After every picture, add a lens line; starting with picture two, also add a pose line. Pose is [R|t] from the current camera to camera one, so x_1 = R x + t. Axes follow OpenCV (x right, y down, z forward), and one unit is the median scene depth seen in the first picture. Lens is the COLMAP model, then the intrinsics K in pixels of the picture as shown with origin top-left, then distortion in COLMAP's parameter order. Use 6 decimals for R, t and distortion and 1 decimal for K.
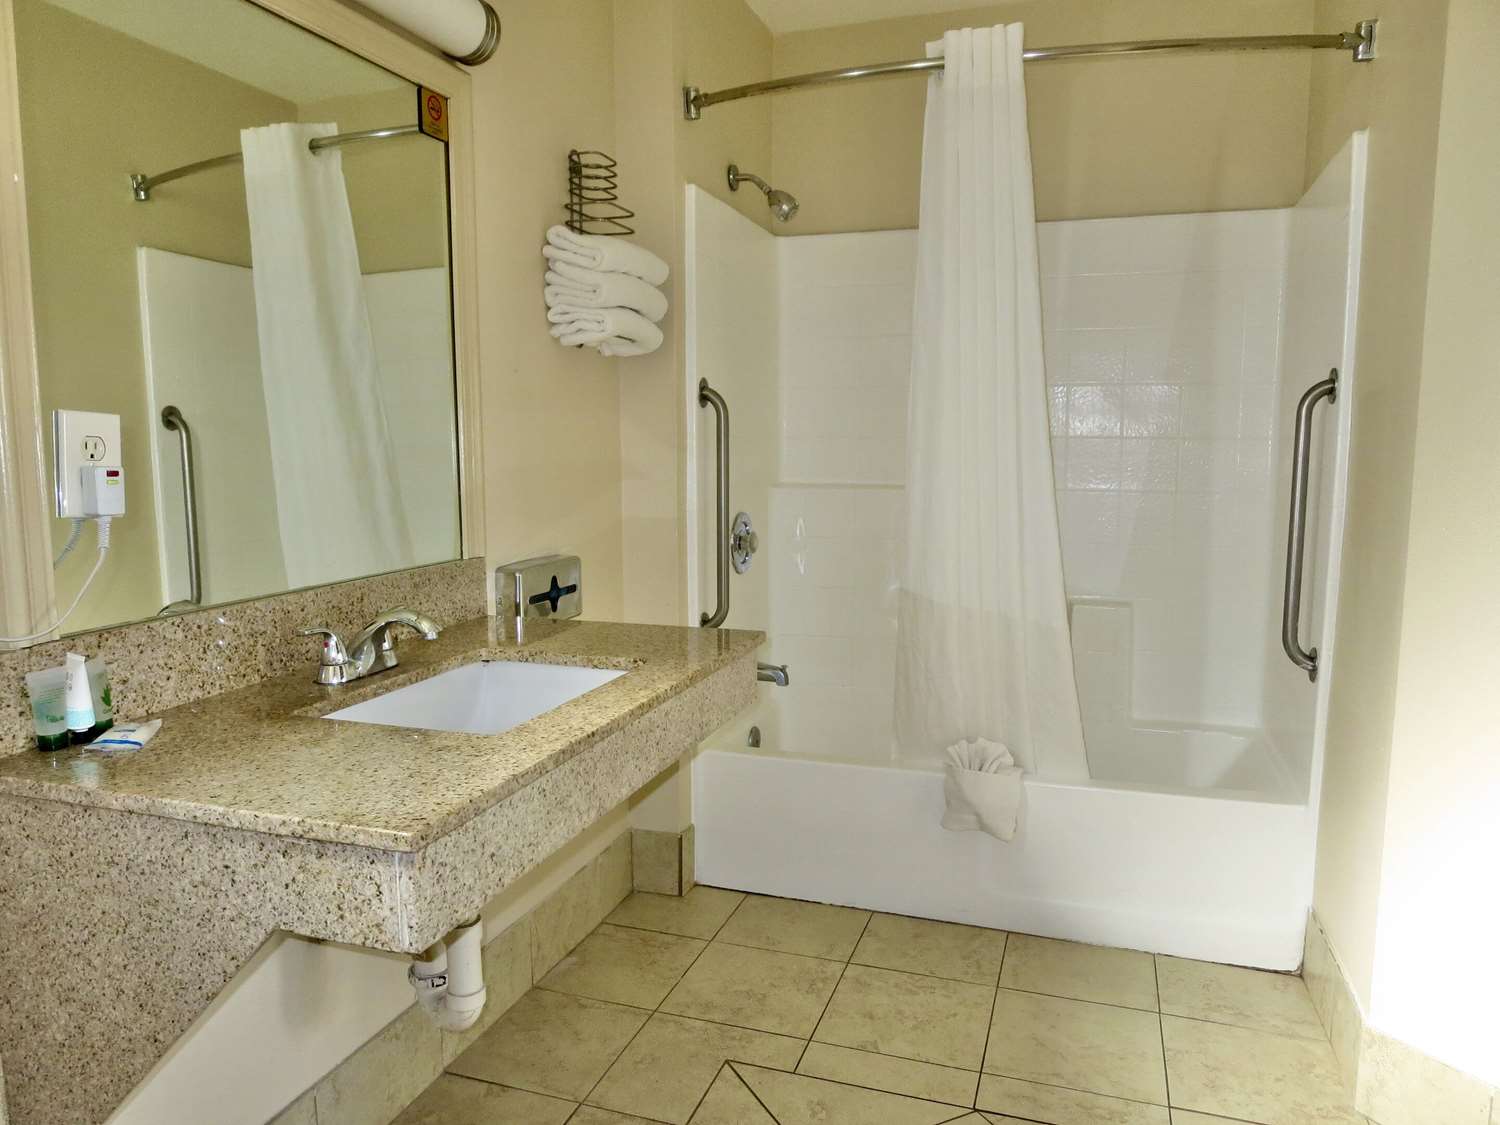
lens RADIAL K [[1058.6, 0, 747.0], [0, 1058.6, 561.7], [0, 0, 1]] dist [0.002302, -0.006577]
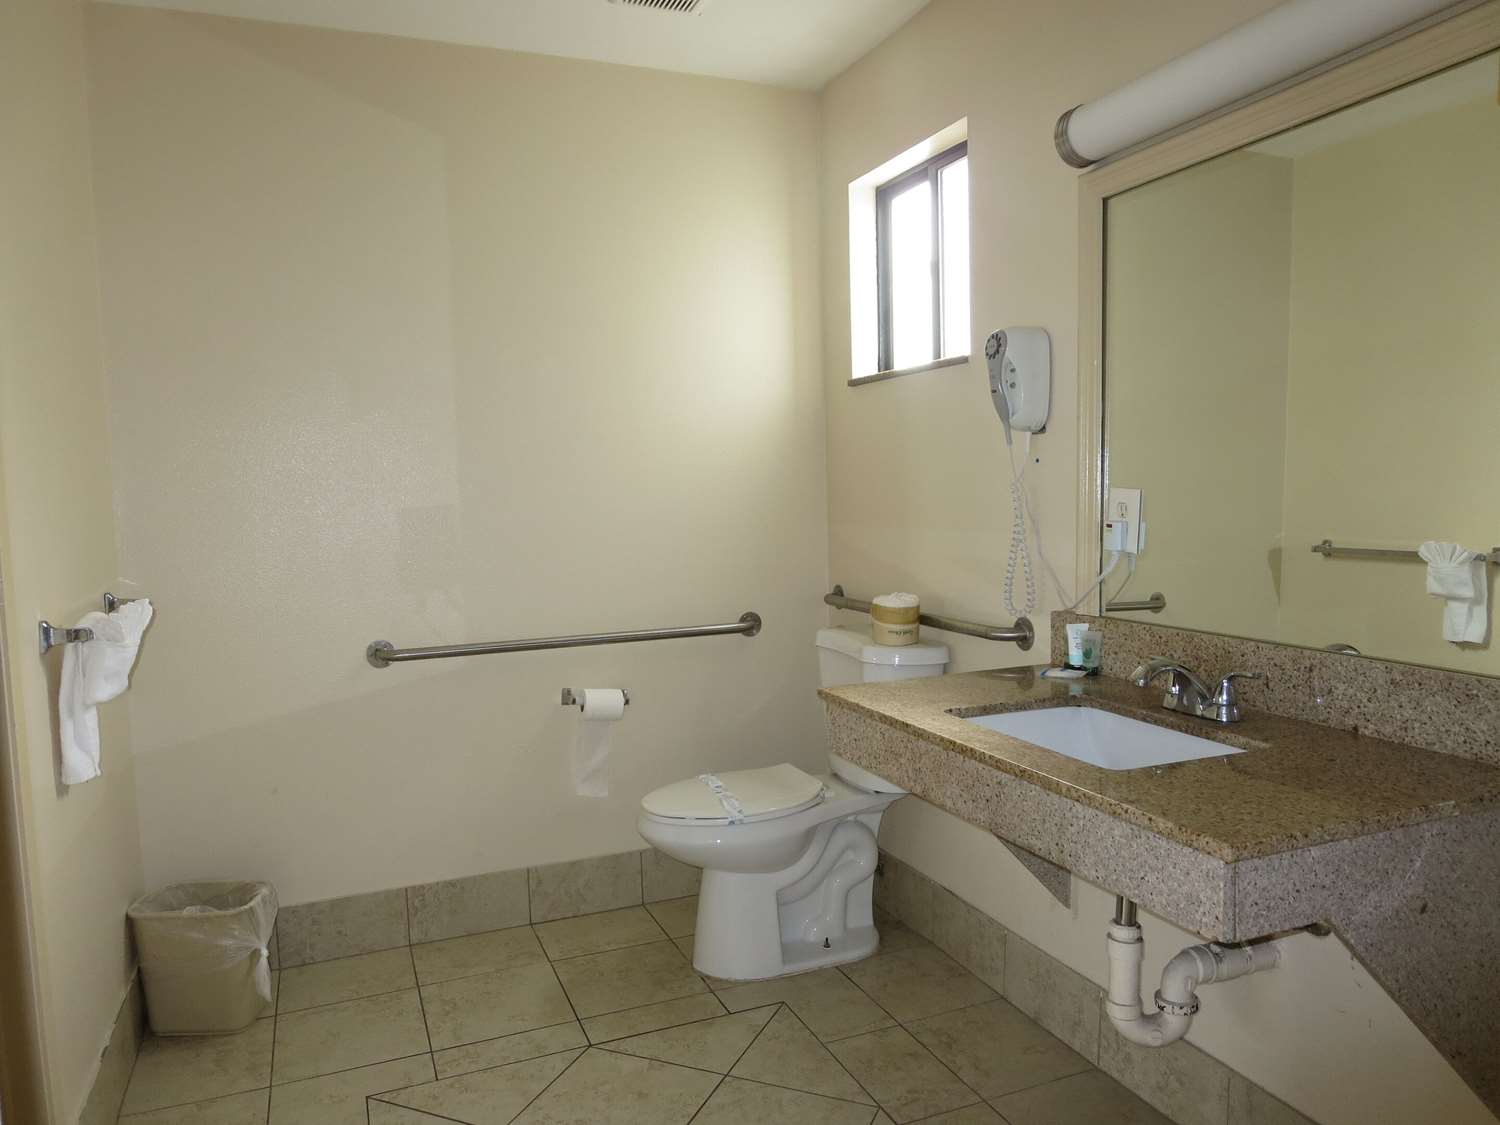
lens RADIAL K [[1058.6, 0, 749.4], [0, 1058.6, 566.2], [0, 0, 1]] dist [0.002302, -0.006577]
pose [[-0.757351, 0.069509, -0.649298, 0.753987], [-0.054825, 0.984040, 0.169293, -0.223865], [0.650702, 0.163812, -0.741453, 1.549091]]
